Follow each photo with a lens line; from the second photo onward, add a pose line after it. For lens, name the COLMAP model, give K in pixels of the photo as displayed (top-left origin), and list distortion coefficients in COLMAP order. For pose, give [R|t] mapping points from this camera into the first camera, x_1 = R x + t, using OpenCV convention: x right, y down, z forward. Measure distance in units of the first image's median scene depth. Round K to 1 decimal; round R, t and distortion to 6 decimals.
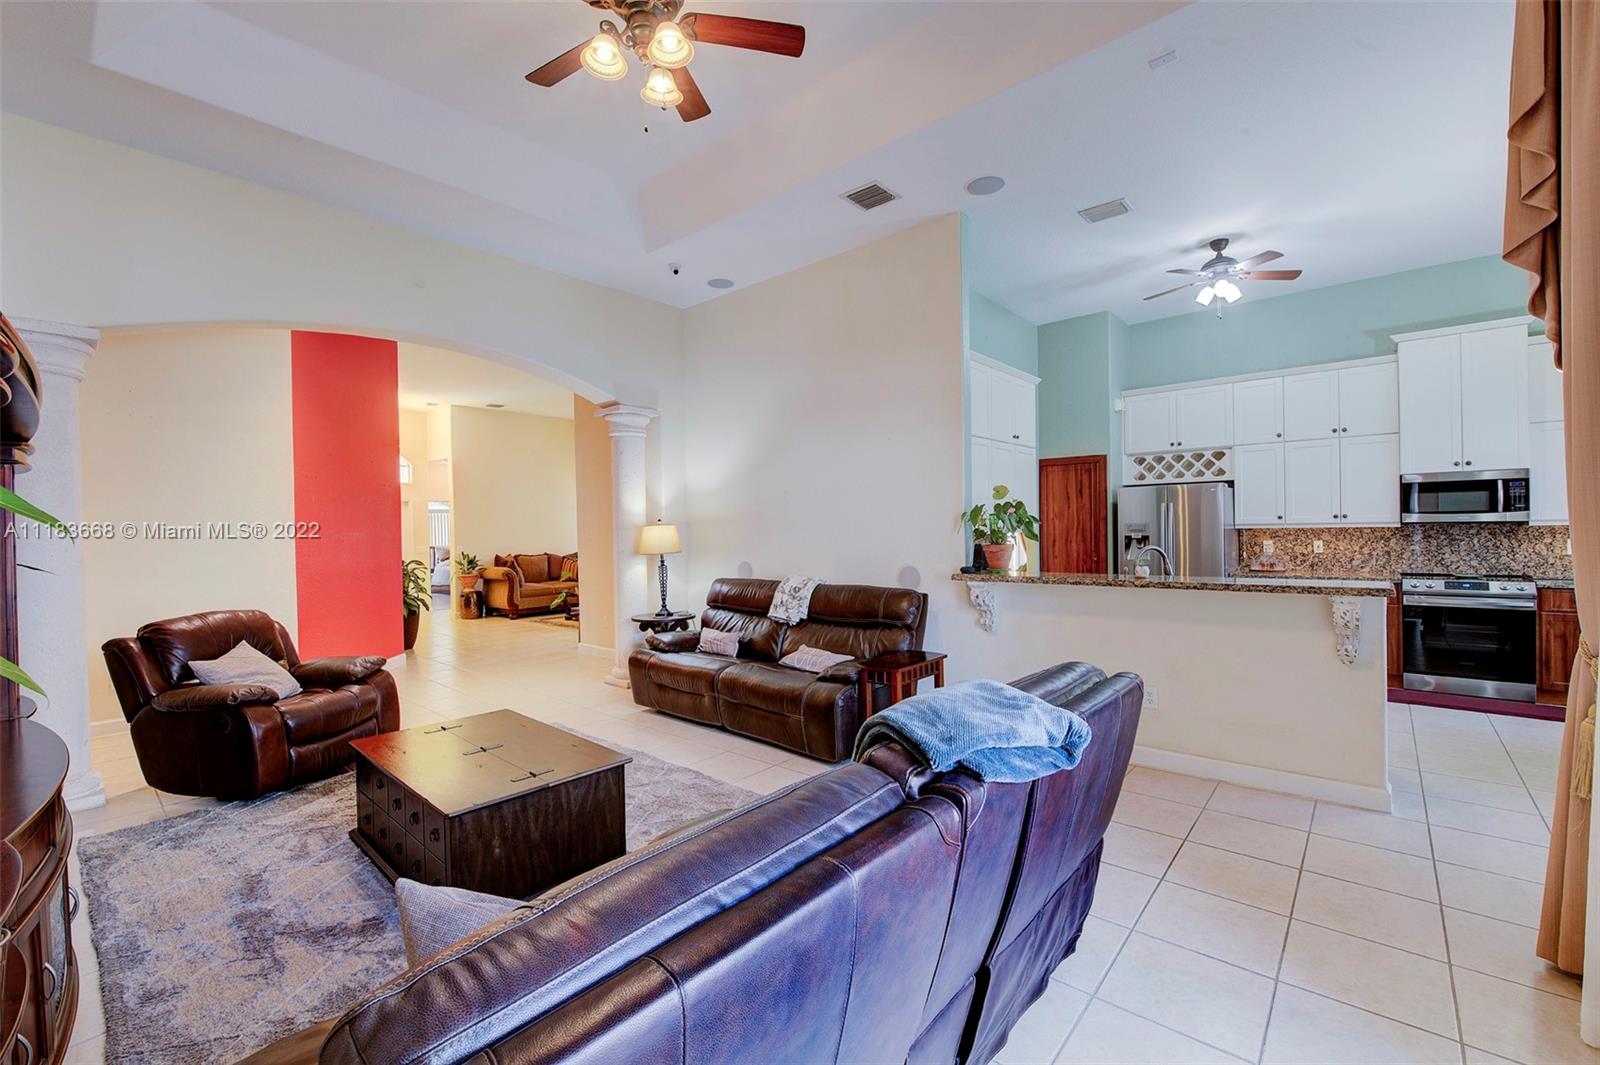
lens RADIAL K [[667.9, 0, 801.1], [0, 667.9, 530.9], [0, 0, 1]] dist [-0.014330, 0.000132]
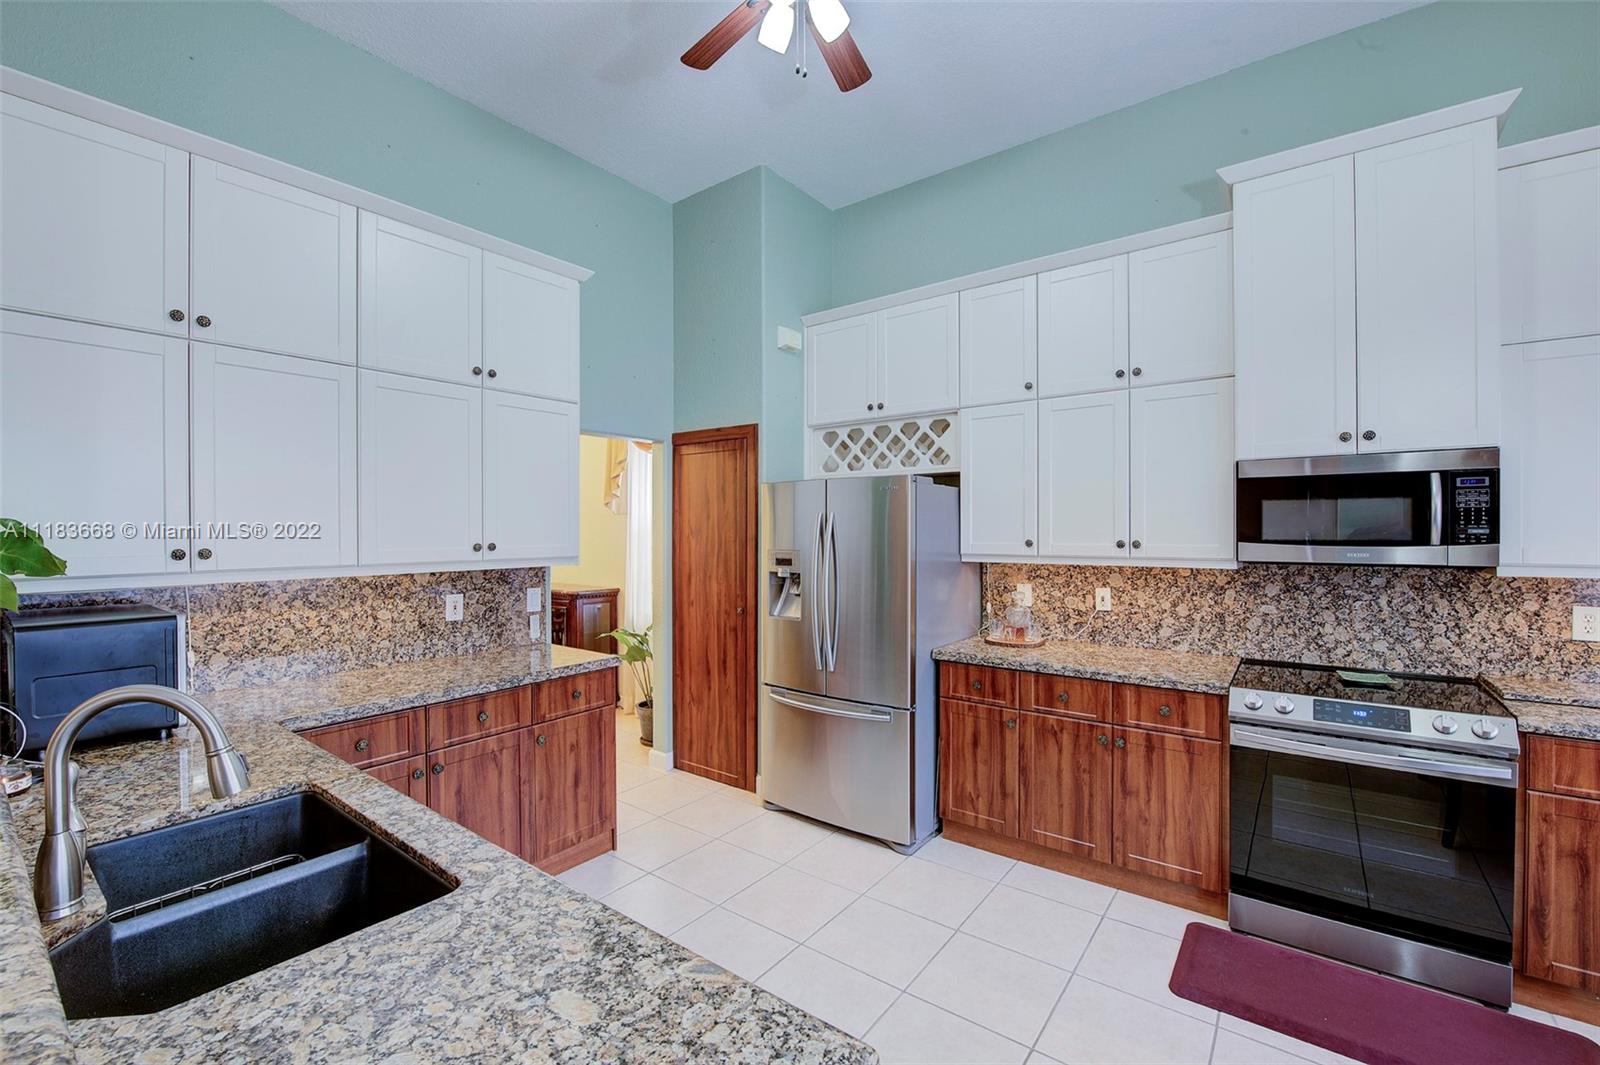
lens RADIAL K [[667.9, 0, 798.7], [0, 667.9, 530.9], [0, 0, 1]] dist [-0.014330, 0.000132]
pose [[0.997850, 0.012089, 0.064410, 0.568696], [-0.011972, 0.999926, -0.002195, -0.030278], [-0.064432, 0.001419, 0.997921, 0.547405]]
